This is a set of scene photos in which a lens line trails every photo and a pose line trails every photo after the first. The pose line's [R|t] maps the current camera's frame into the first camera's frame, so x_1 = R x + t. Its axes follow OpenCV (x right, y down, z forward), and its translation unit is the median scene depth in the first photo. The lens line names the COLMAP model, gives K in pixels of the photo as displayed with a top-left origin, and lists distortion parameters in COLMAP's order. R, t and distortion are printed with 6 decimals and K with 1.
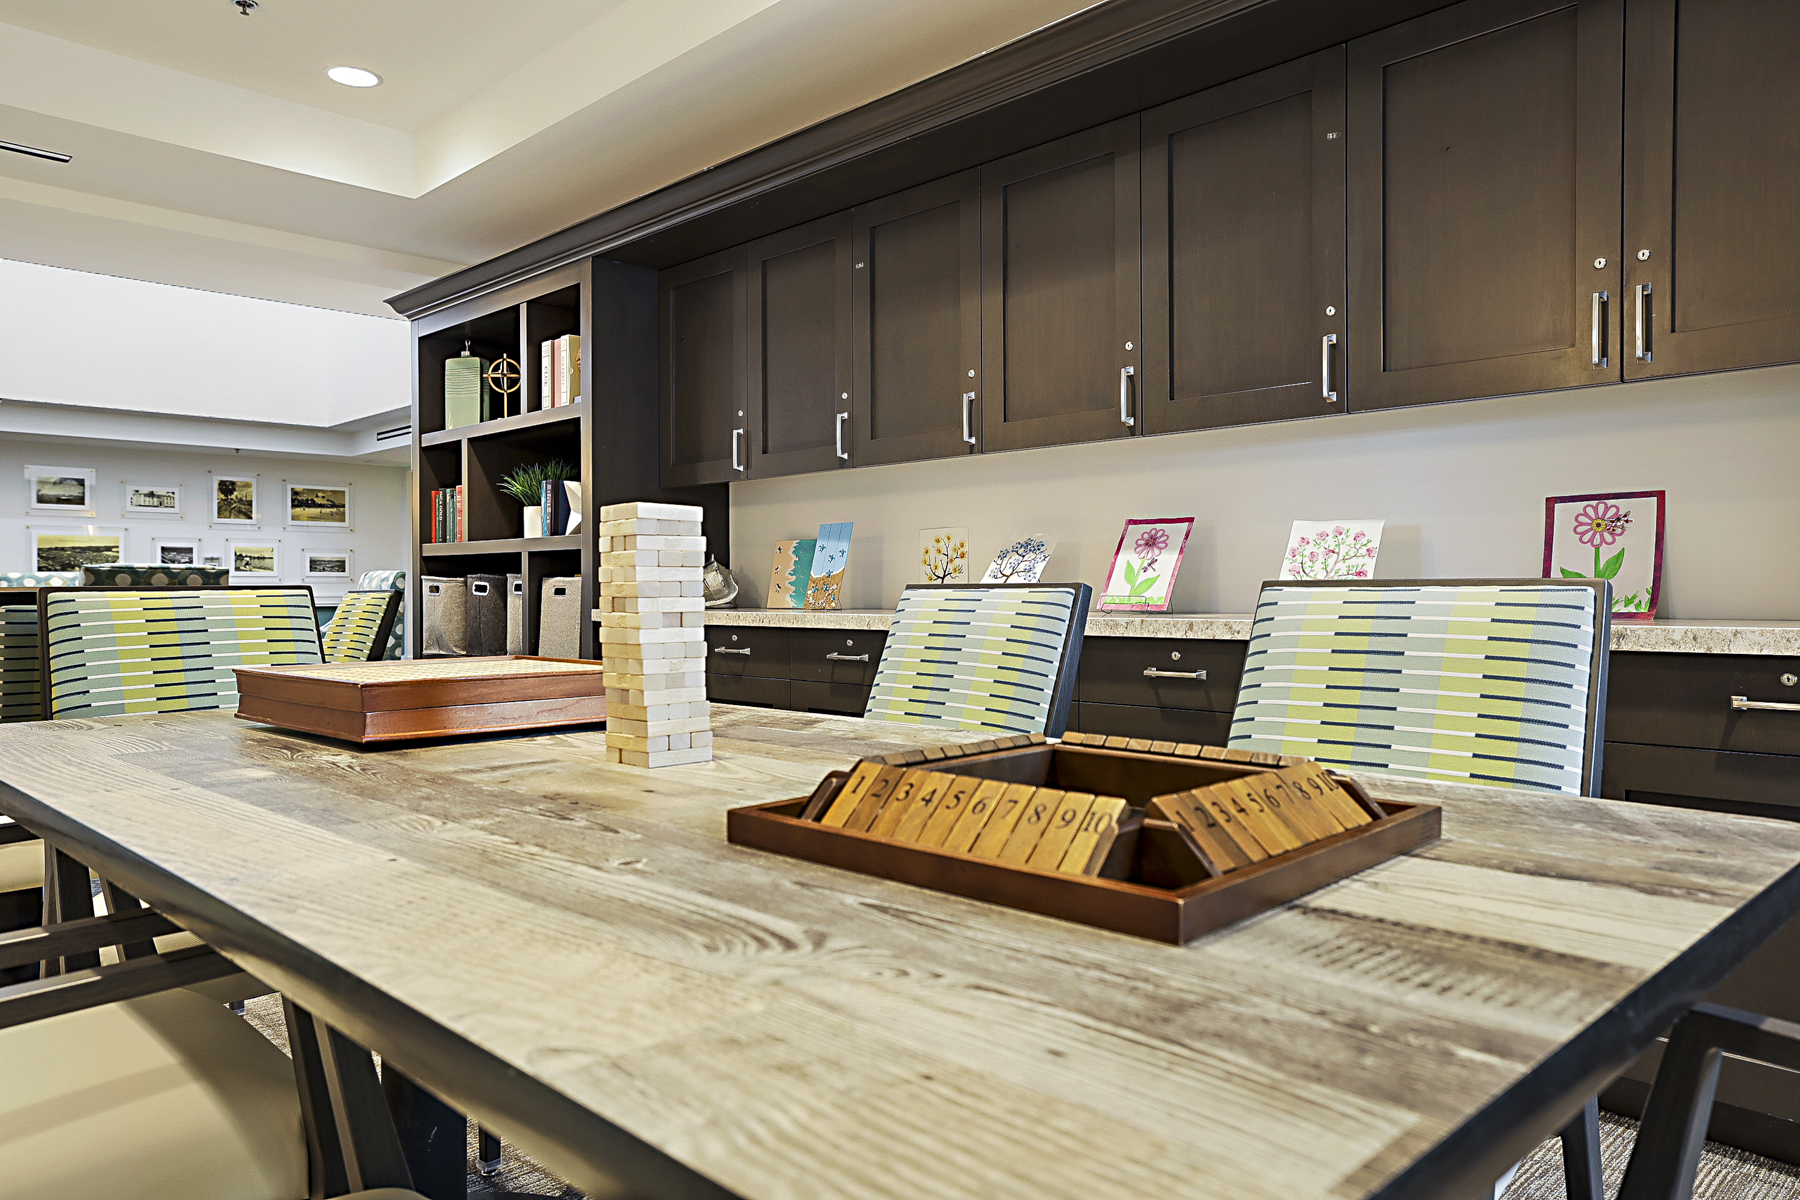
lens RADIAL K [[1219.9, 0, 897.9], [0, 1219.9, 596.8], [0, 0, 1]] dist [0.009995, 0.016907]
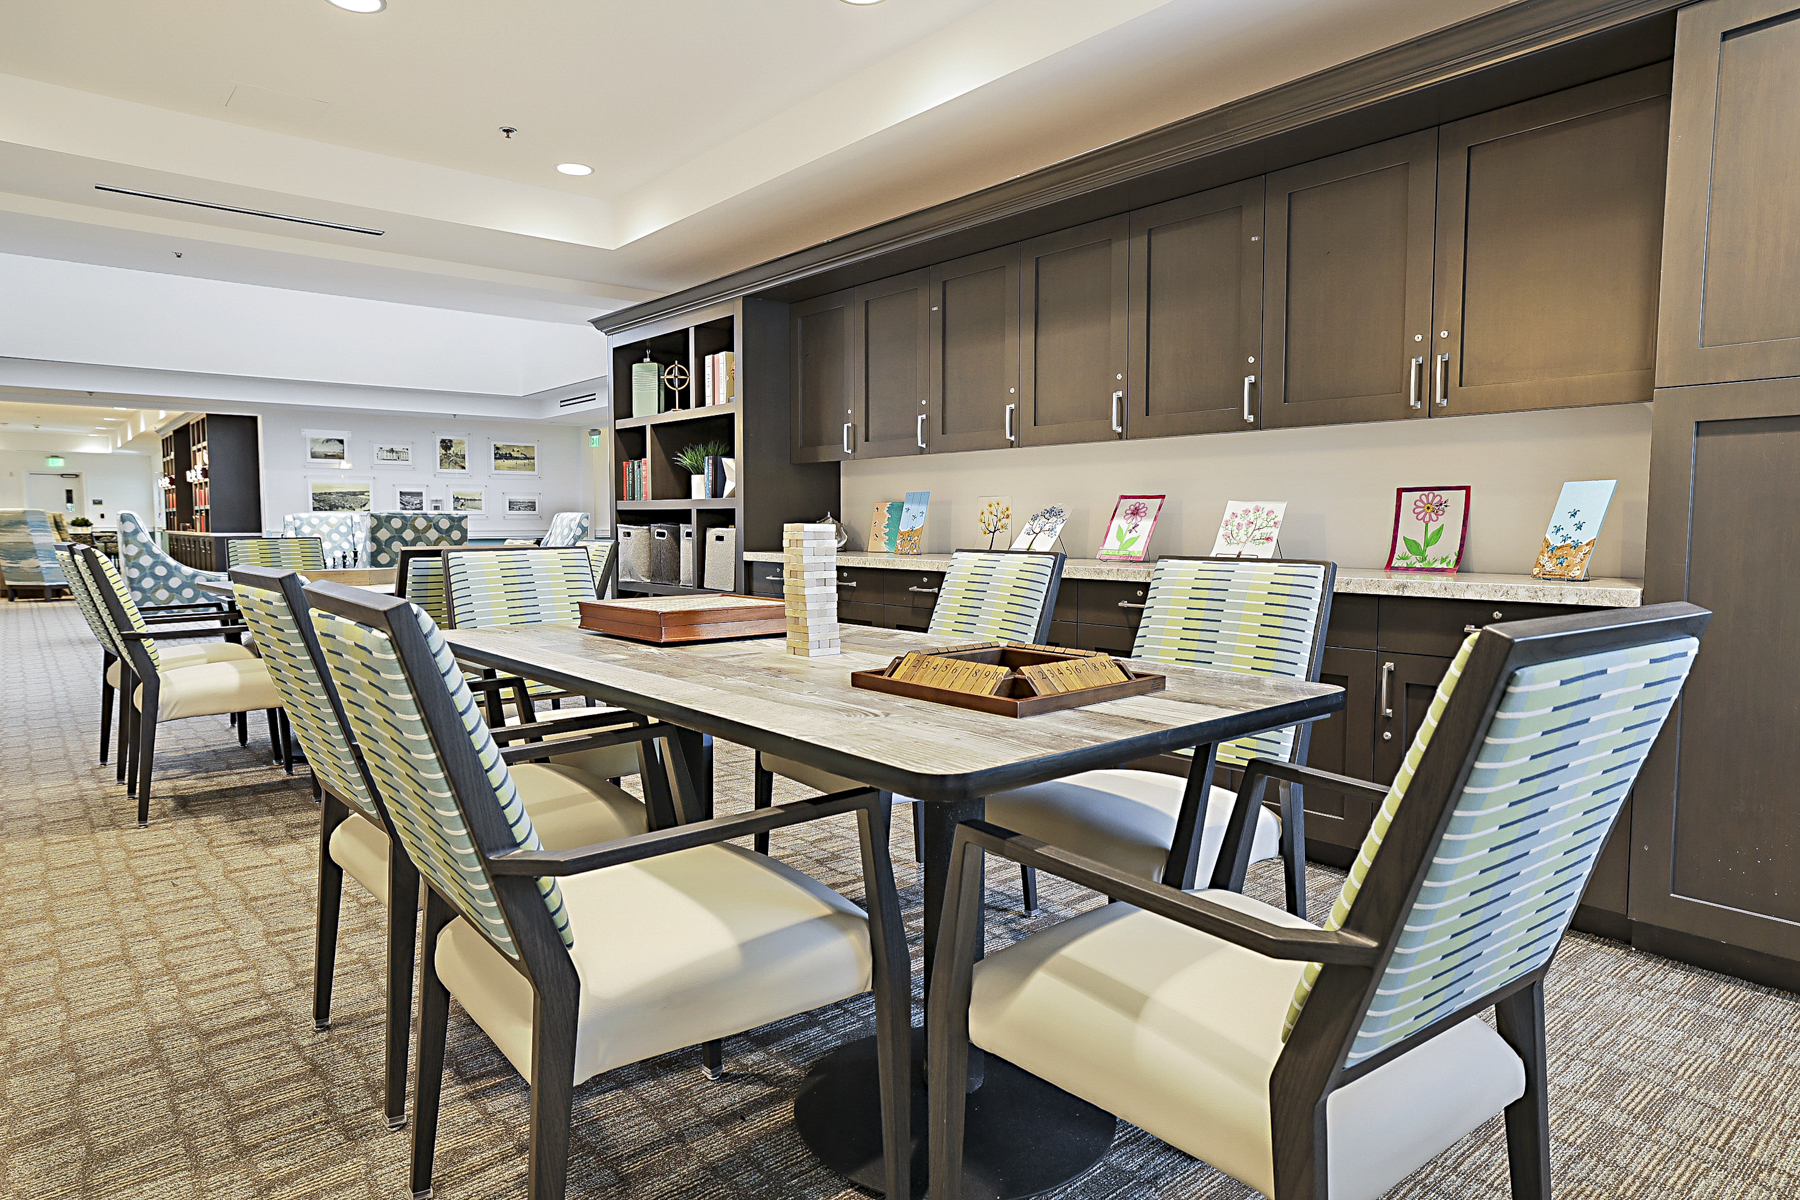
lens RADIAL K [[1050.5, 0, 897.6], [0, 1050.5, 594.5], [0, 0, 1]] dist [-0.004262, 0.001539]
pose [[0.996923, 0.009514, -0.077812, 0.024619], [-0.004488, 0.997907, 0.064513, -0.024684], [0.078263, -0.063965, 0.994879, -0.233843]]
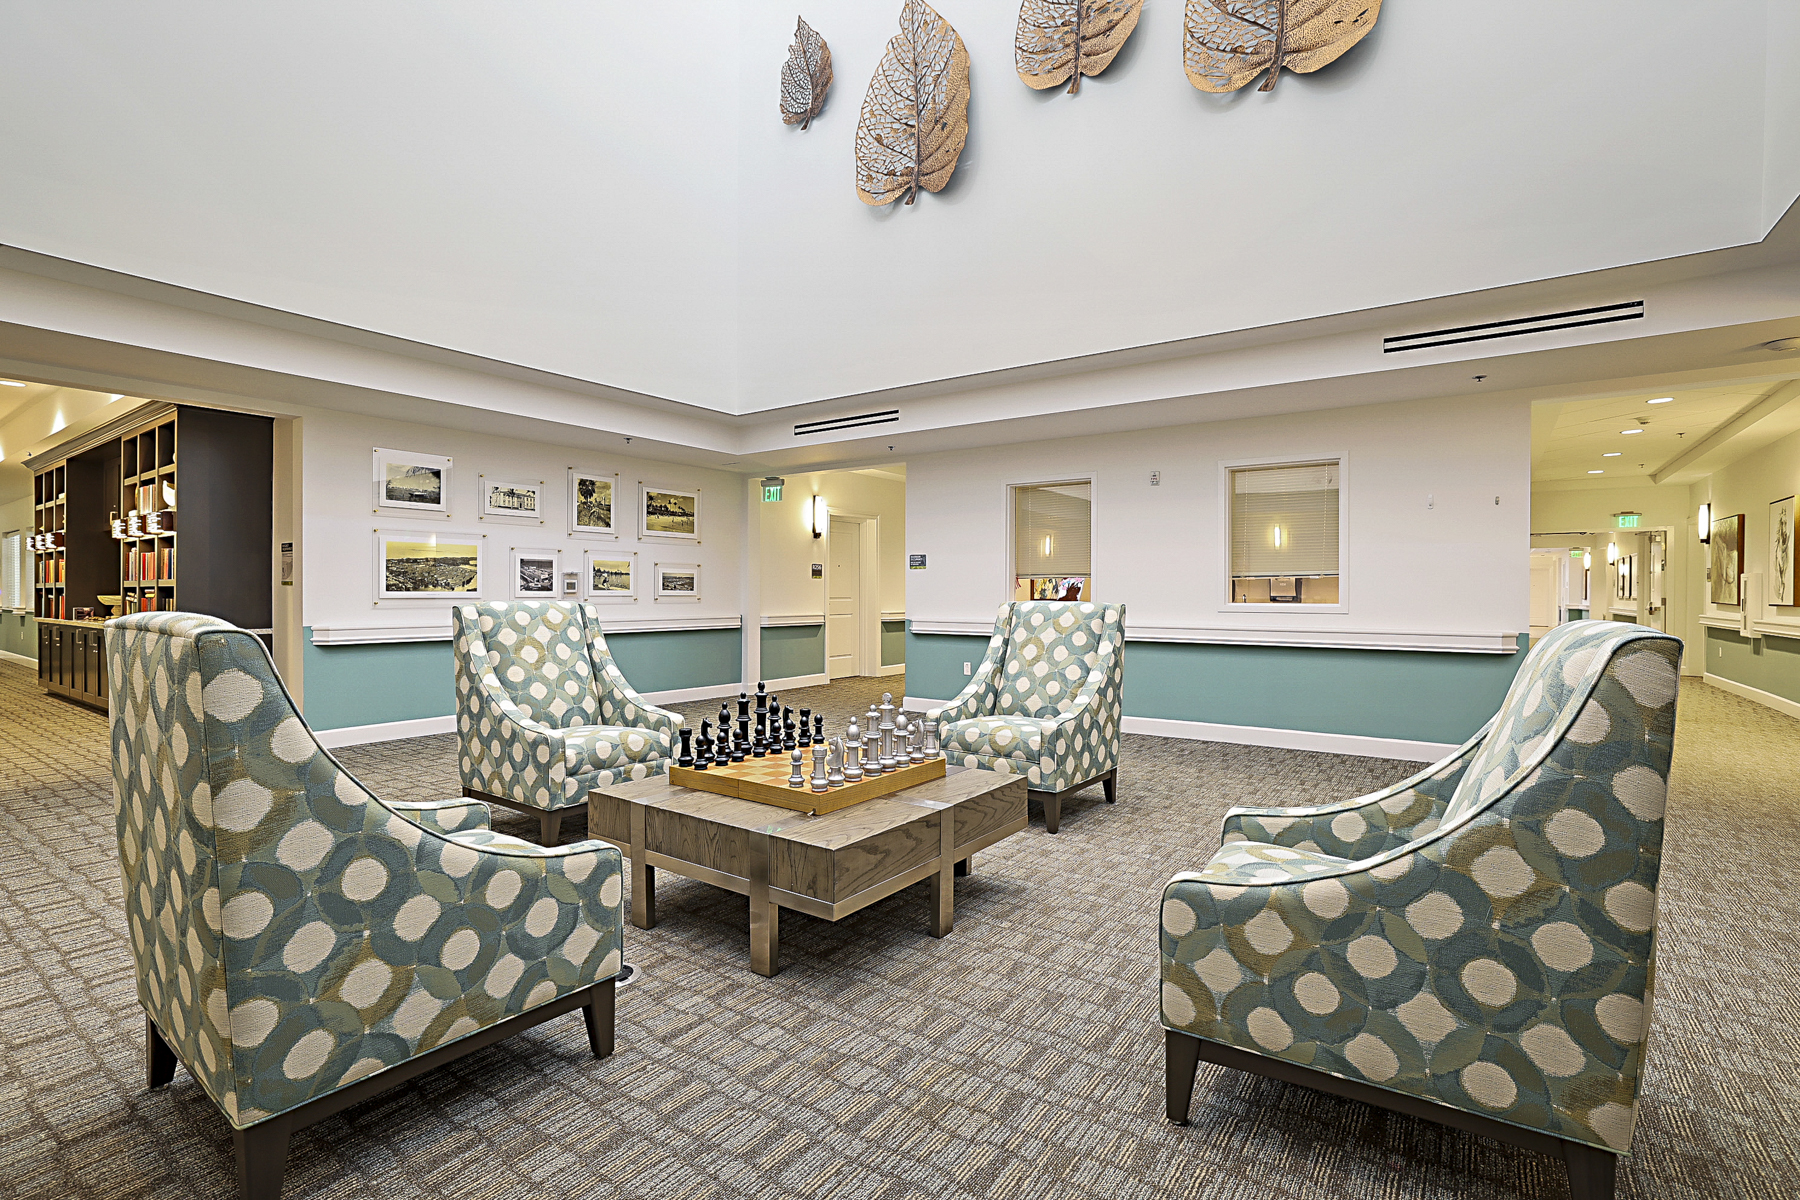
lens RADIAL K [[839.0, 0, 894.2], [0, 839.0, 587.4], [0, 0, 1]] dist [-0.018037, 0.004396]
pose [[0.986897, 0.008288, 0.161139, -1.753559], [-0.006344, 0.999901, -0.012576, -0.067771], [-0.161228, 0.011389, 0.986852, 1.669205]]
